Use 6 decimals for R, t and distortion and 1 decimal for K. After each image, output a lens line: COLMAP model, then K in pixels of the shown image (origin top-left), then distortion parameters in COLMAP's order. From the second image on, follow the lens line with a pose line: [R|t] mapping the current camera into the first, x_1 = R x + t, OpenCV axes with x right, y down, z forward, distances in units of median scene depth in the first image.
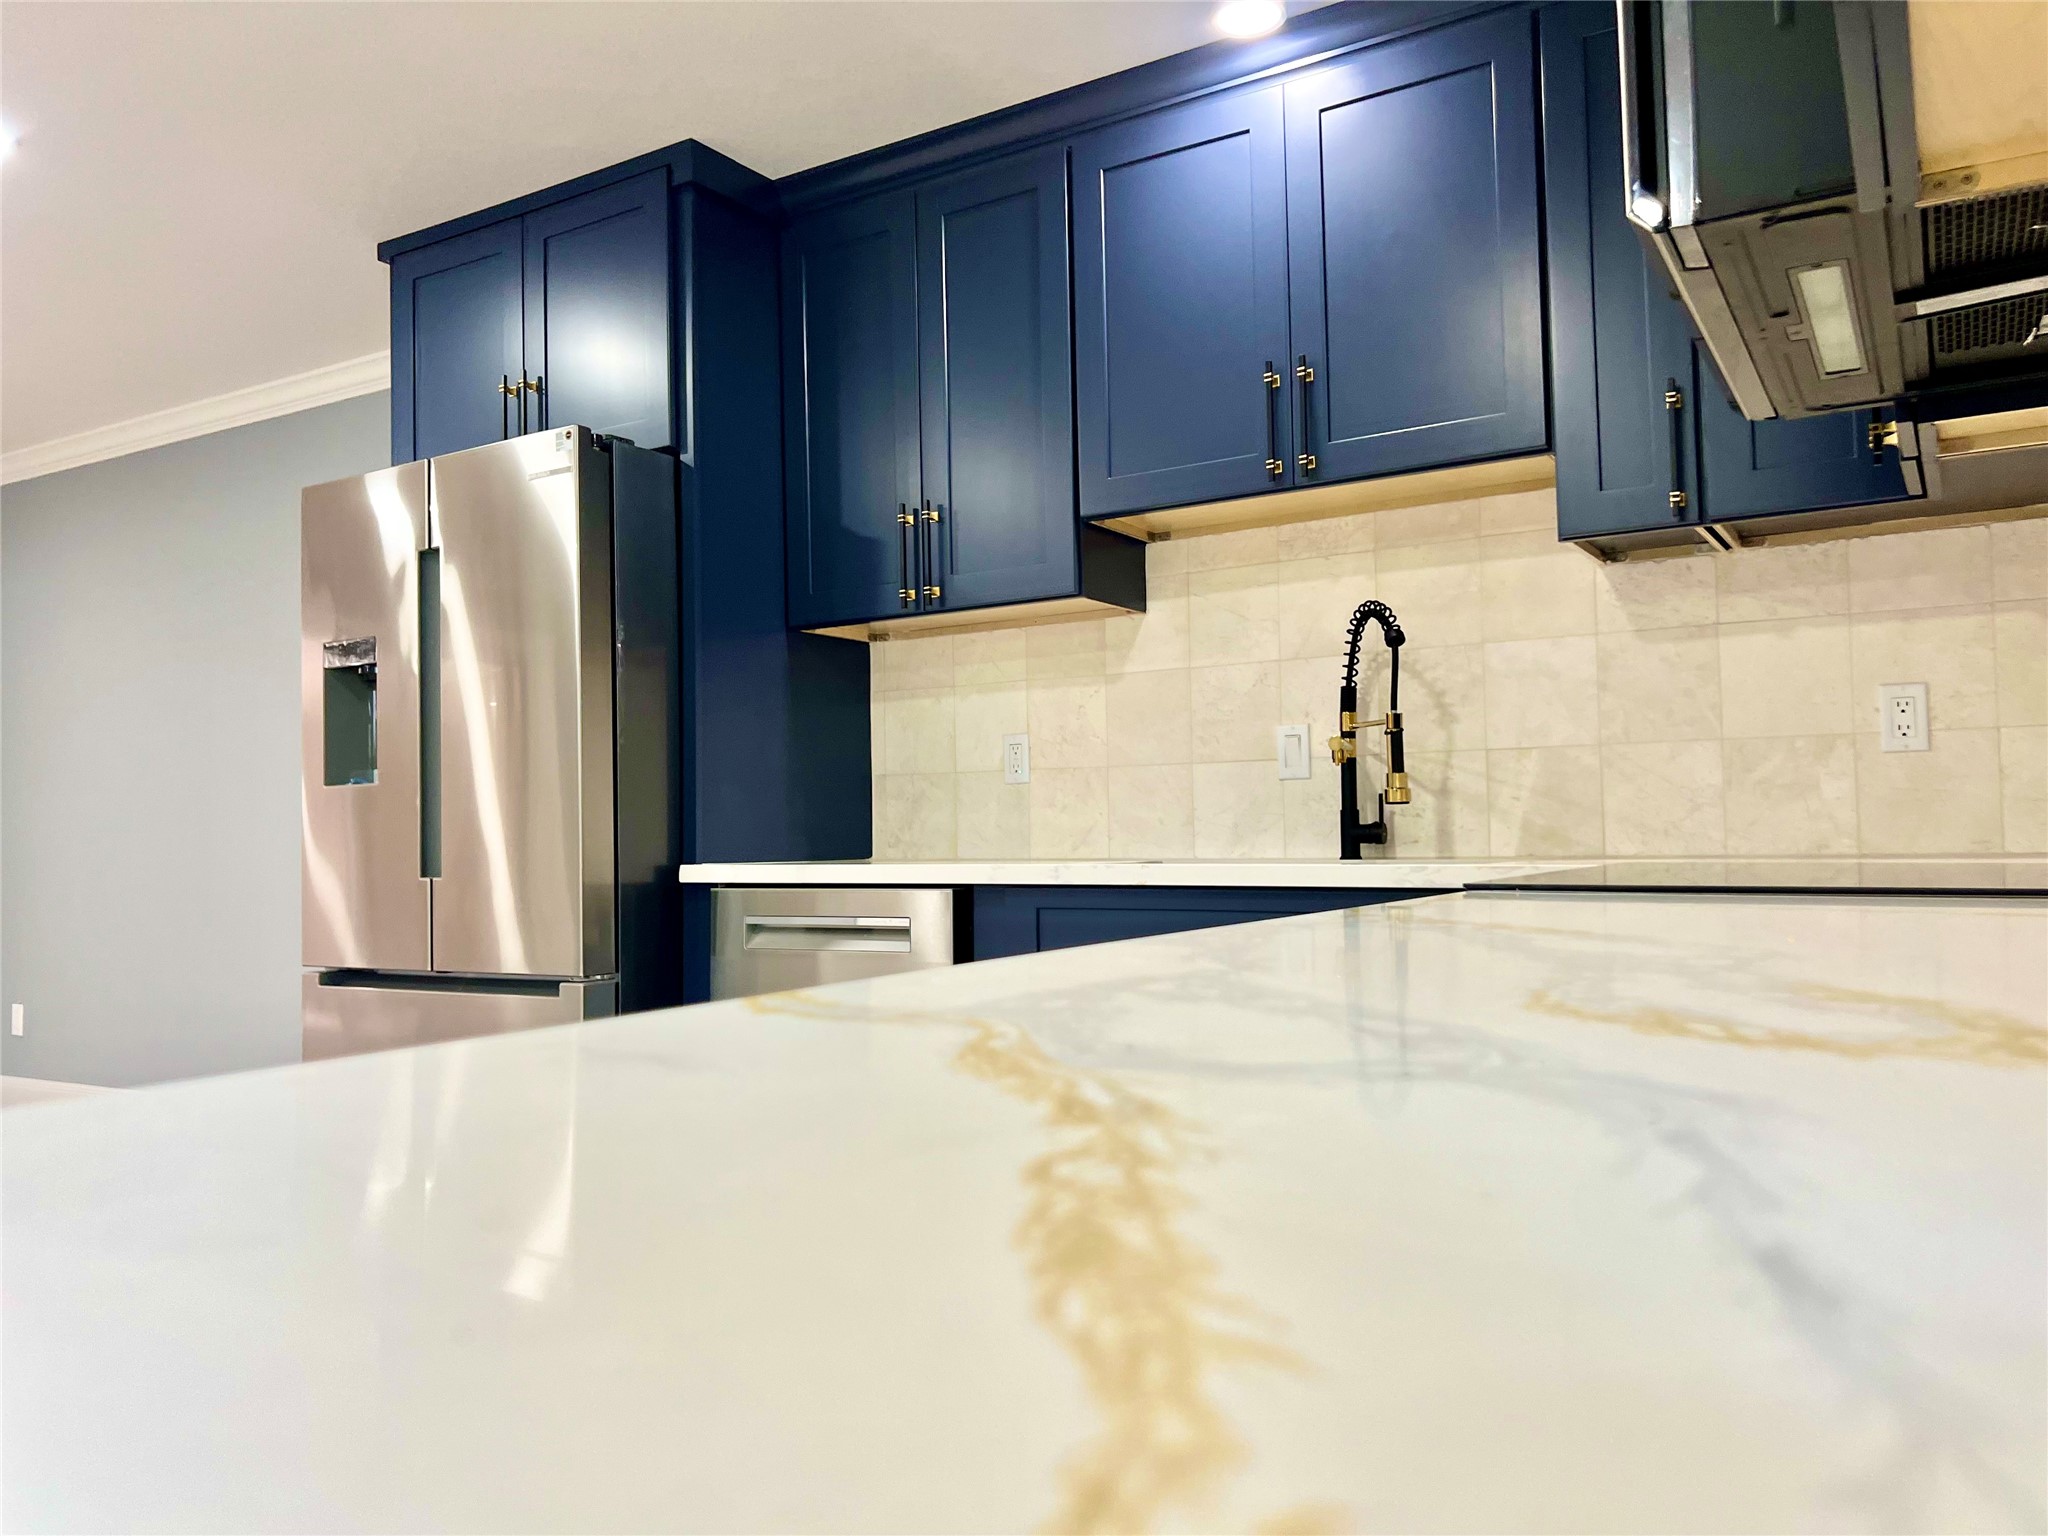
lens RADIAL K [[1538.5, 0, 1027.8], [0, 1538.5, 773.7], [0, 0, 1]] dist [0.057292, -0.064281]
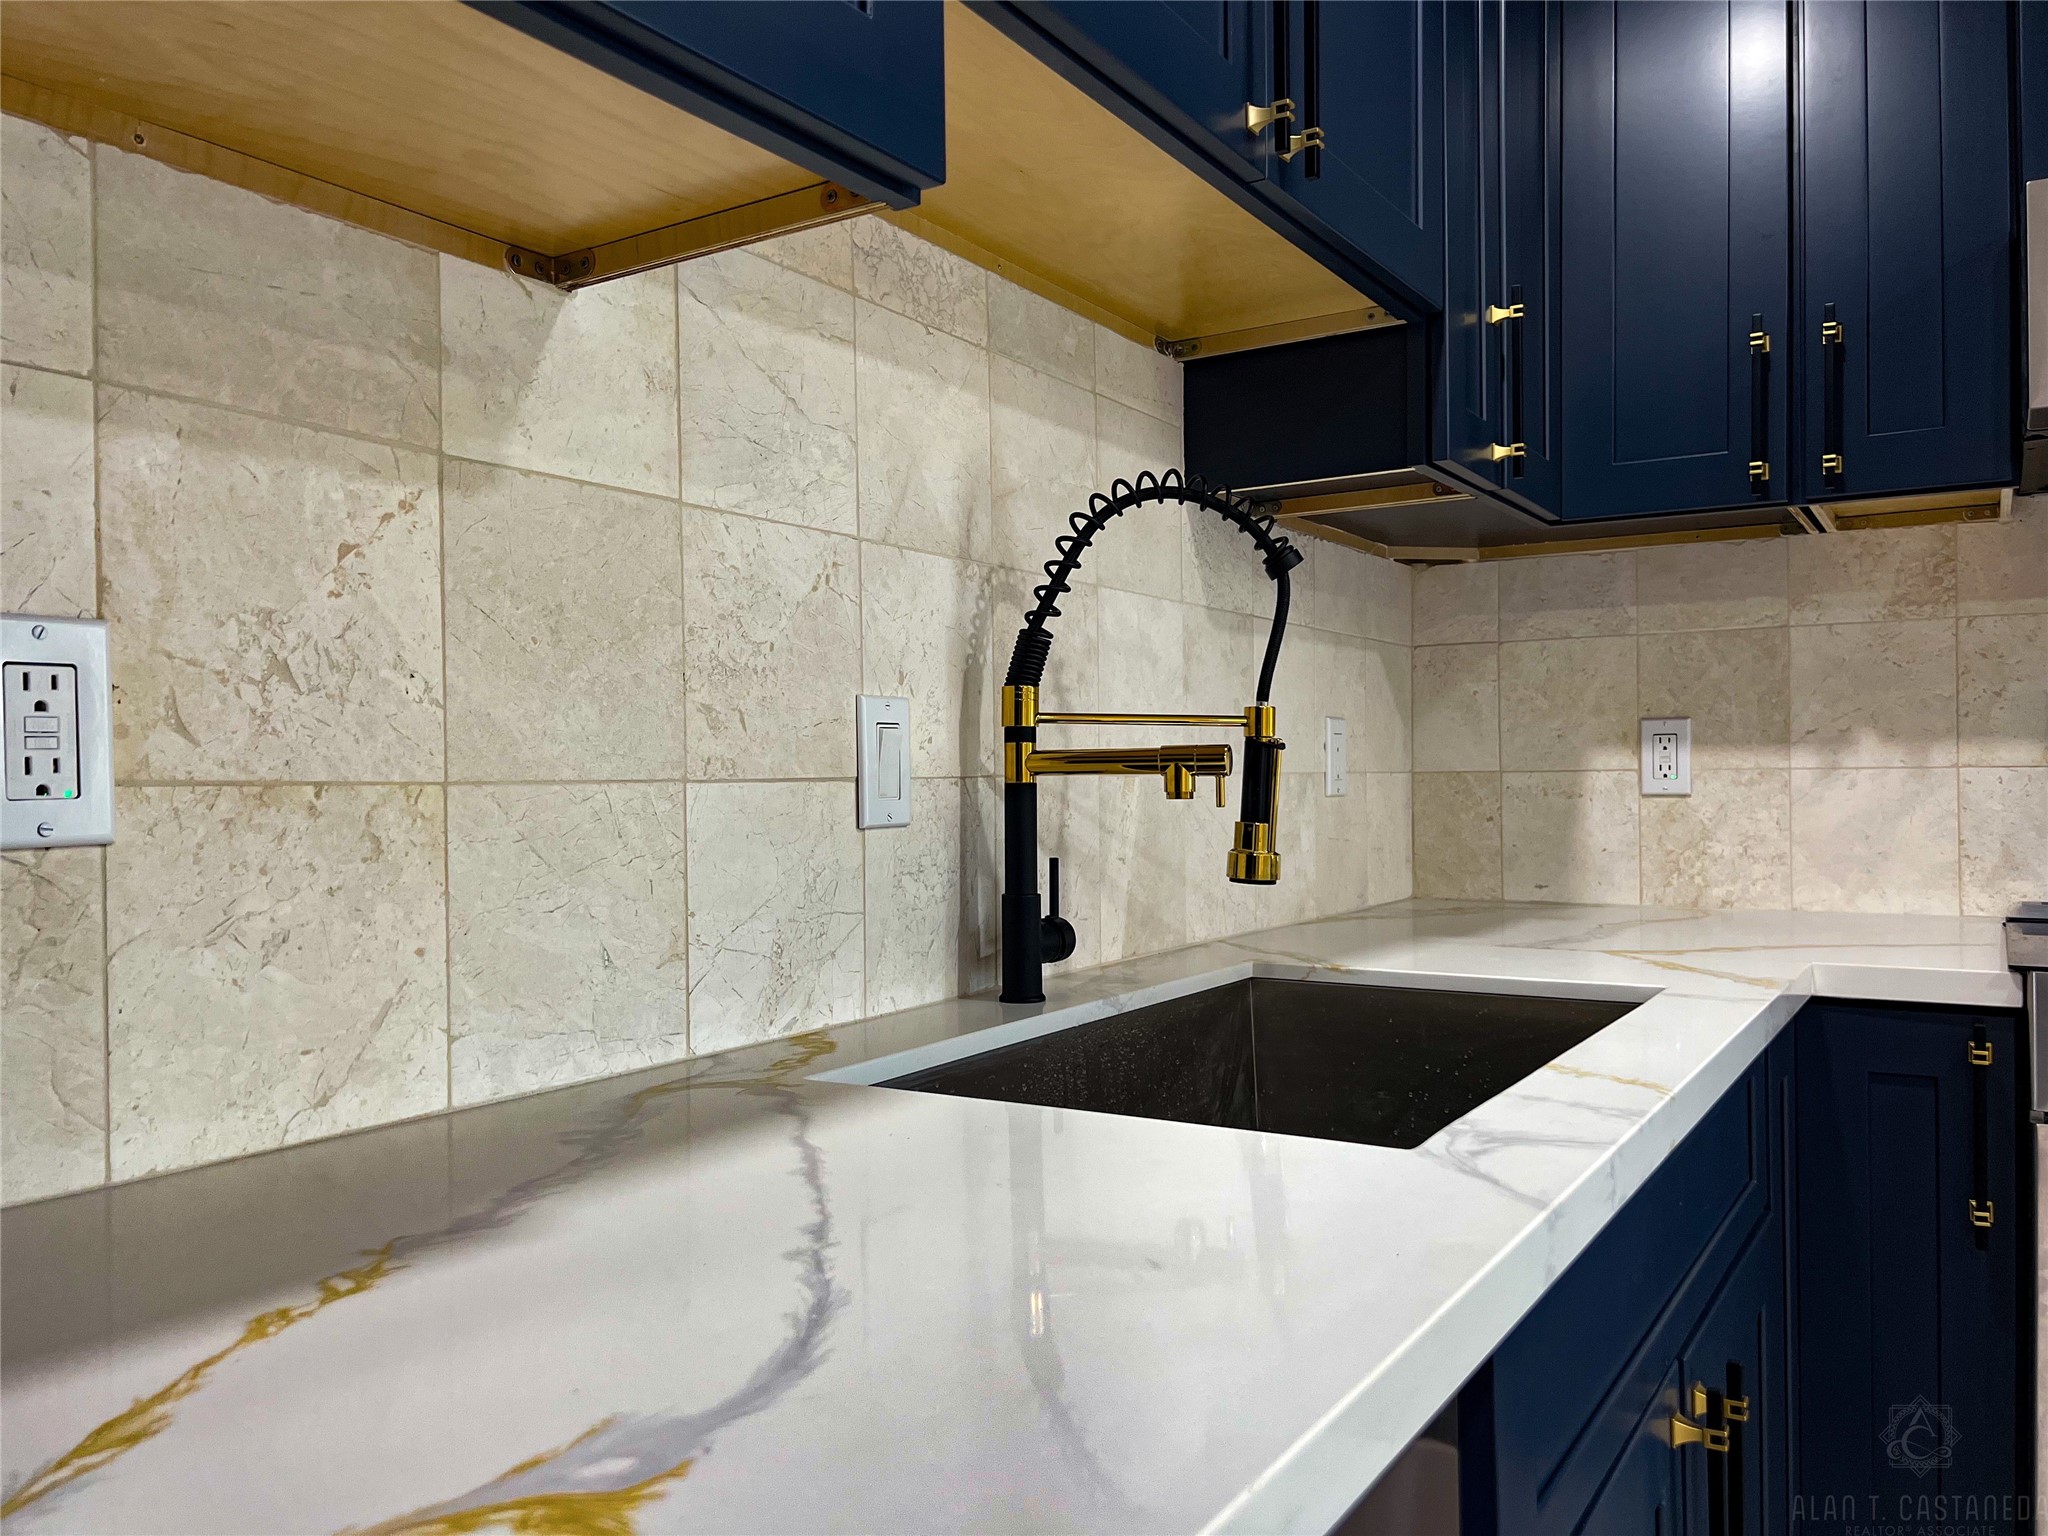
lens RADIAL K [[1538.5, 0, 1022.0], [0, 1538.5, 780.5], [0, 0, 1]] dist [0.057292, -0.064281]
pose [[0.010163, 0.010516, 0.999893, -0.239422], [-0.037409, 0.999249, -0.010129, -0.006230], [-0.999248, -0.037302, 0.010549, 0.925700]]
